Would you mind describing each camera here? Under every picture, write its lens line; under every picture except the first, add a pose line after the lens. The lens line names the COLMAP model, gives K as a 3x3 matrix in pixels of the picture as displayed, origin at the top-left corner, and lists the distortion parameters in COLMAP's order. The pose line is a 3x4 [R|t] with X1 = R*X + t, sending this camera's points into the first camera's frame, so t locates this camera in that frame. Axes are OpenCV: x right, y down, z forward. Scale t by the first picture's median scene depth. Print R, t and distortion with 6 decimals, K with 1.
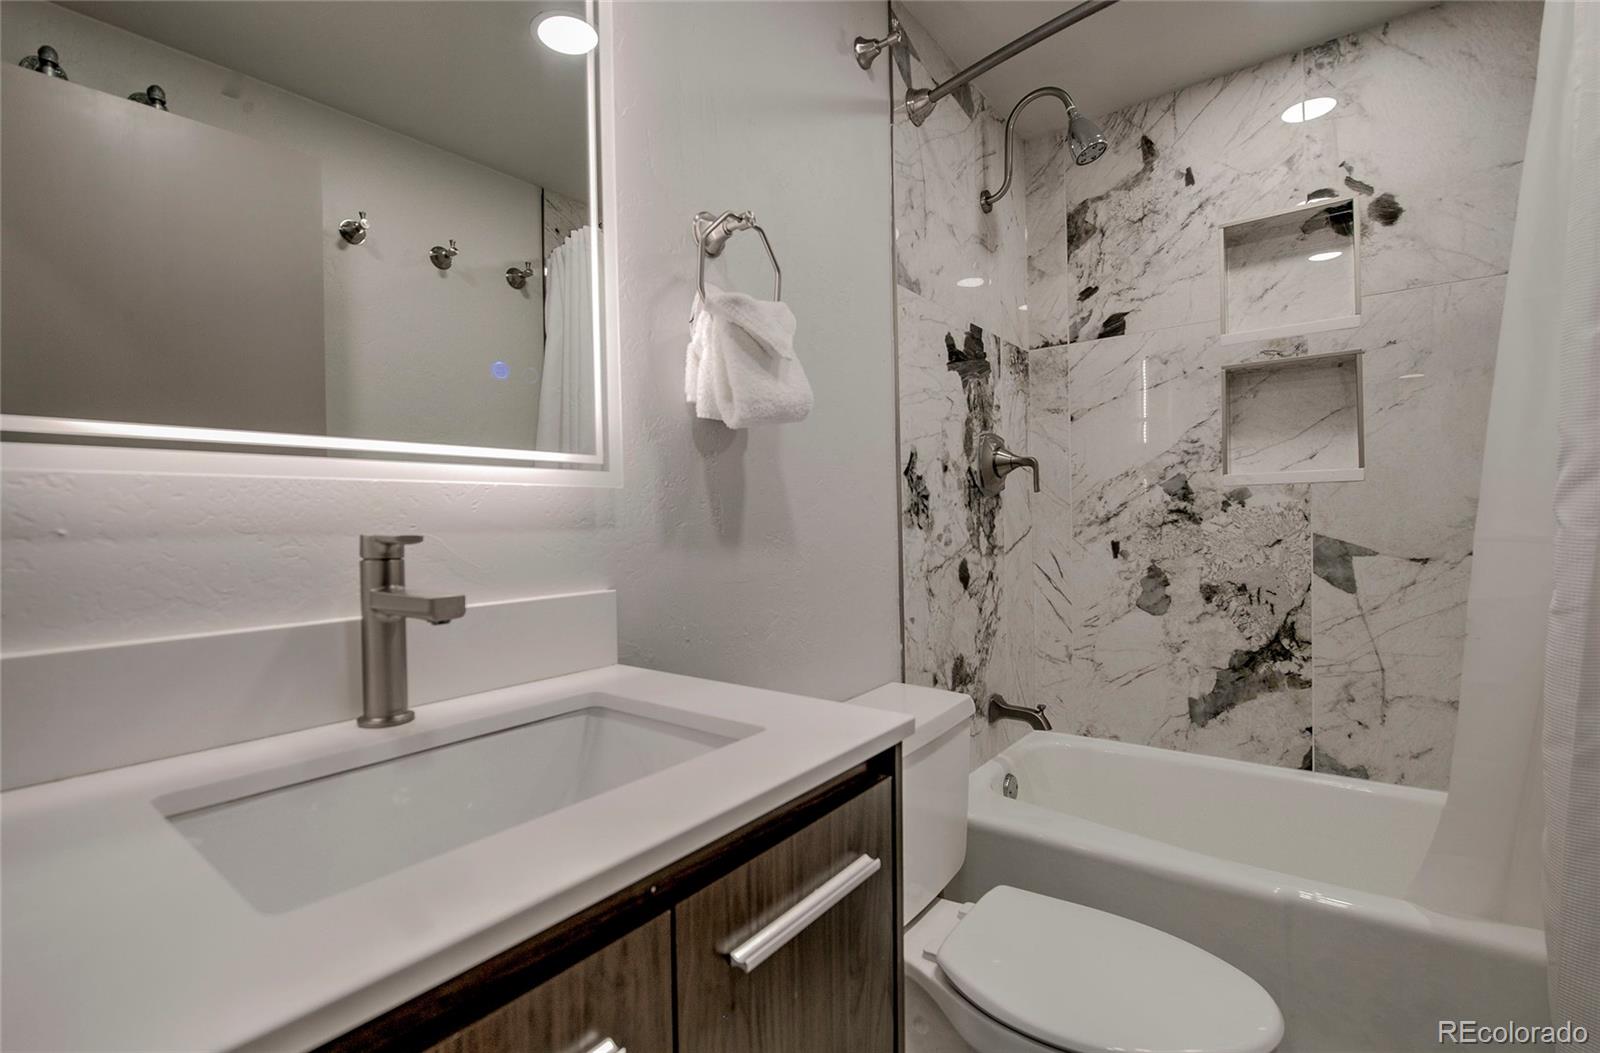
lens RADIAL K [[724.4, 0, 802.0], [0, 724.4, 533.5], [0, 0, 1]] dist [-0.015893, -0.000185]
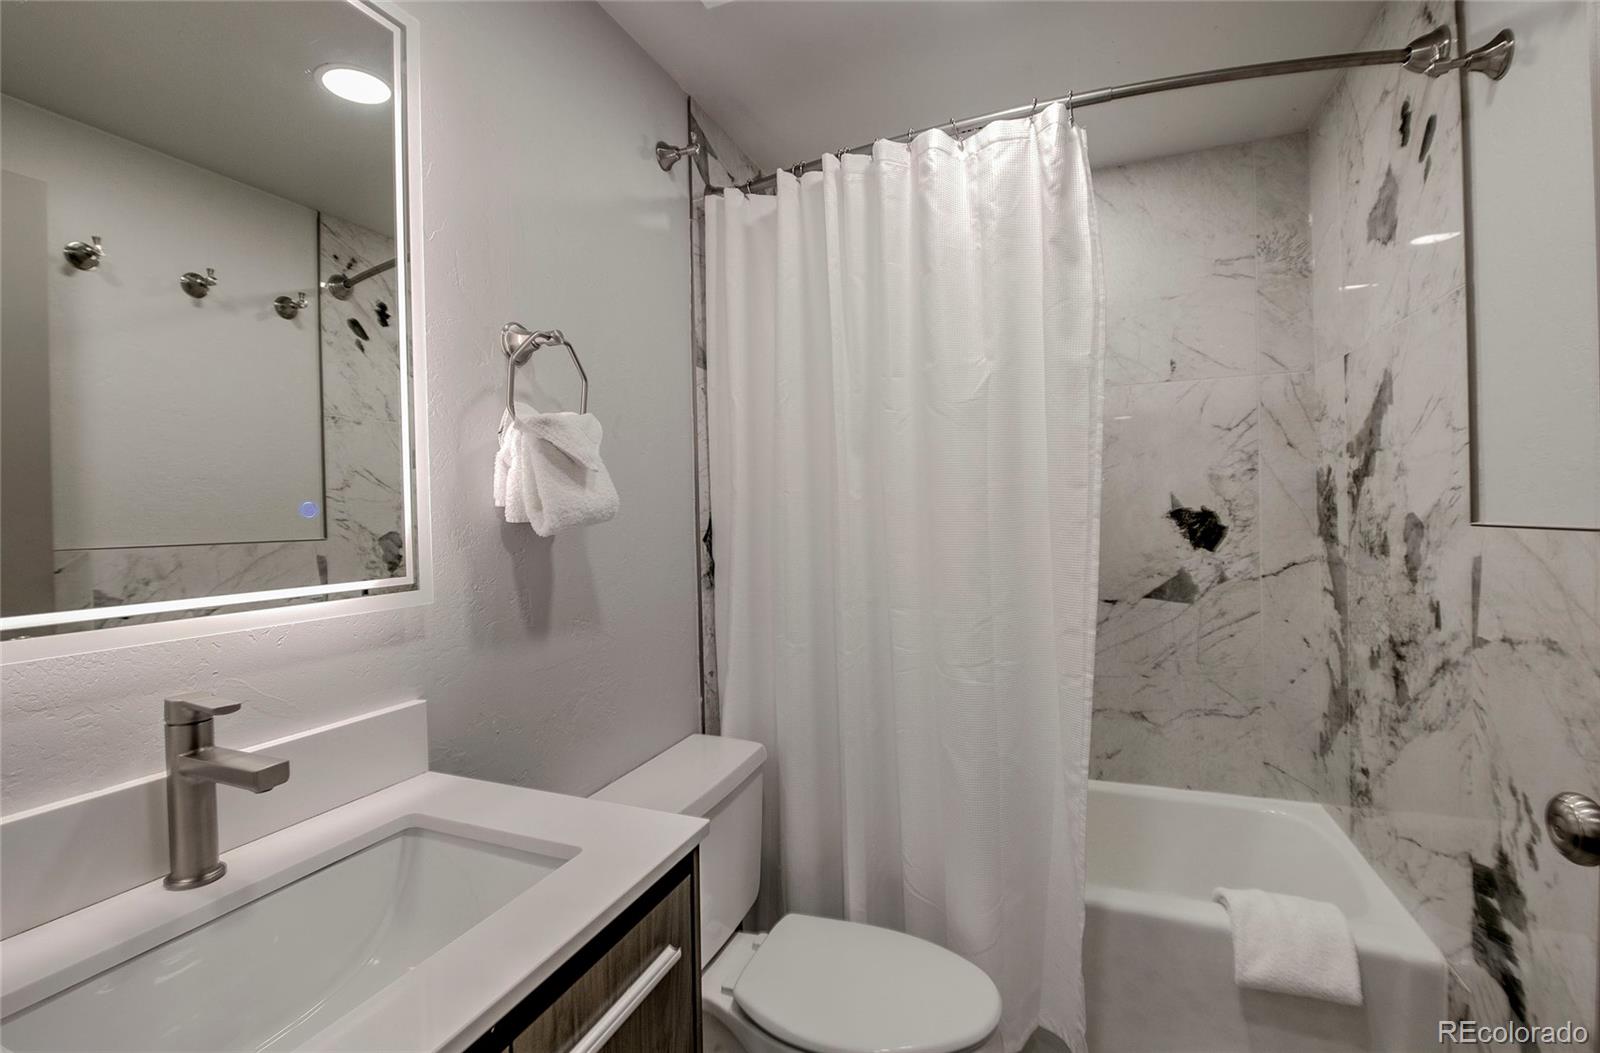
lens RADIAL K [[718.6, 0, 800.0], [0, 718.6, 526.5], [0, 0, 1]] dist [-0.019650, -0.000228]
pose [[0.964044, -0.004059, 0.265712, -0.008971], [0.005520, 0.999973, -0.004753, -0.146791], [-0.265685, 0.006048, 0.964041, -0.124083]]
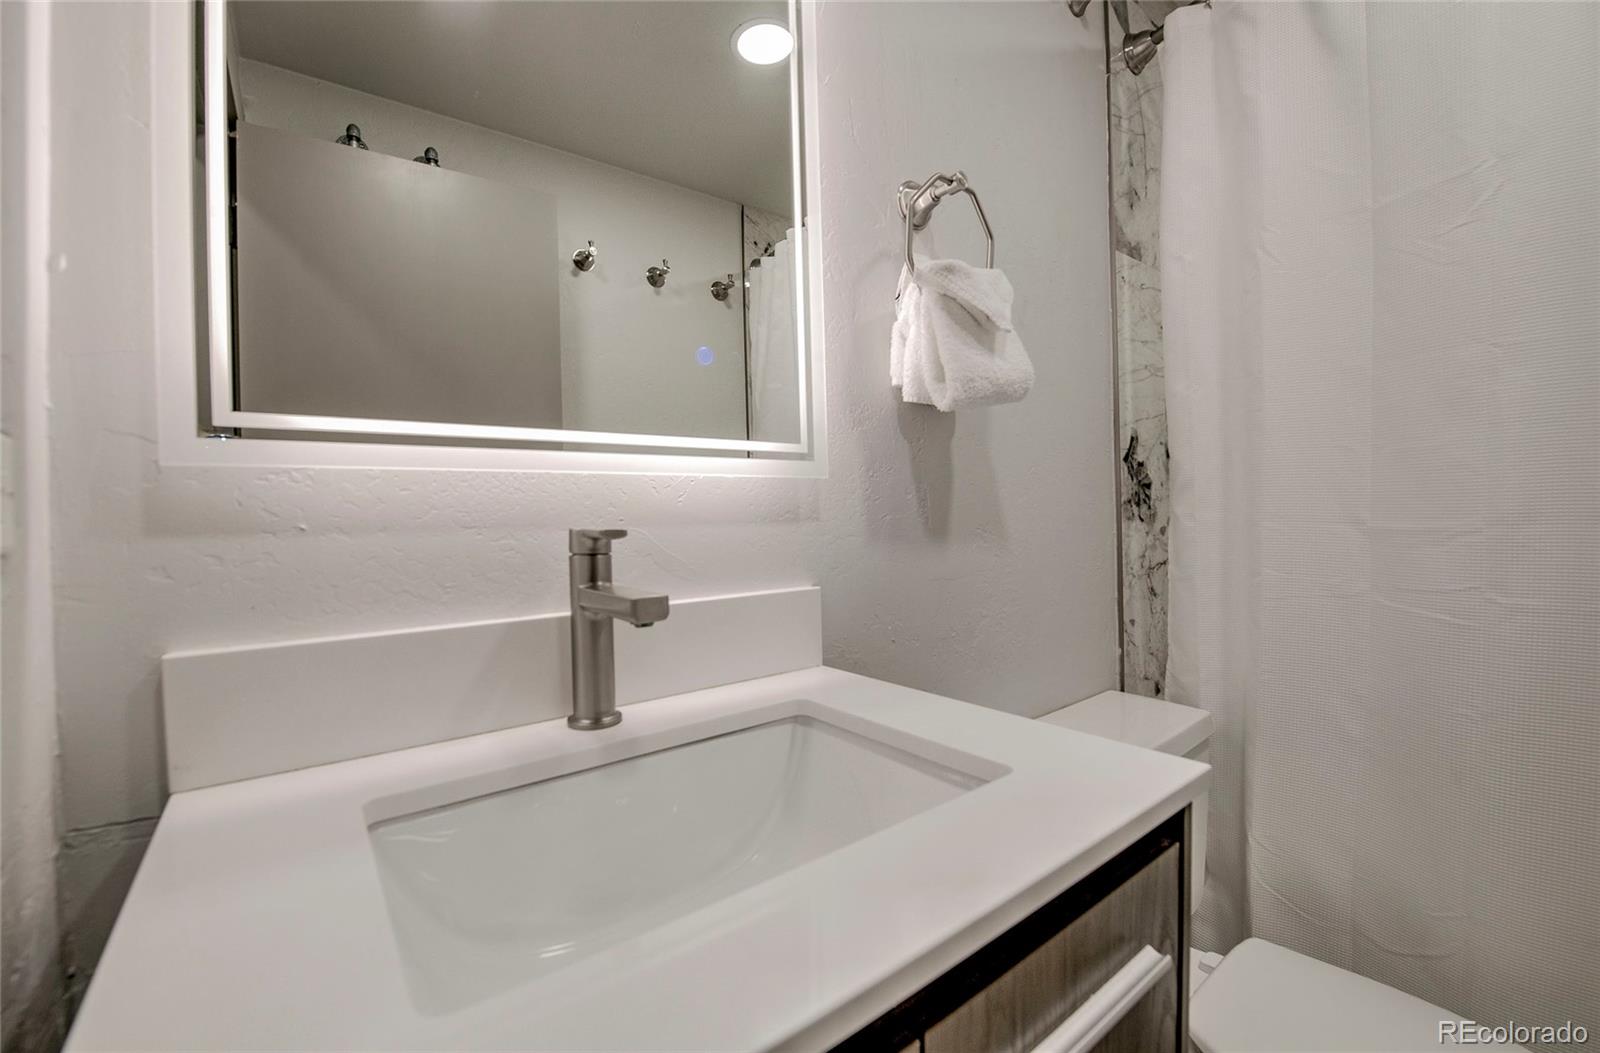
lens RADIAL K [[669.5, 0, 794.4], [0, 669.5, 533.9], [0, 0, 1]] dist [-0.021834, -0.000124]
pose [[0.964554, 0.001637, -0.263879, -0.053605], [0.001436, 0.999933, 0.011452, -0.000819], [0.263880, -0.011425, 0.964488, 0.134590]]
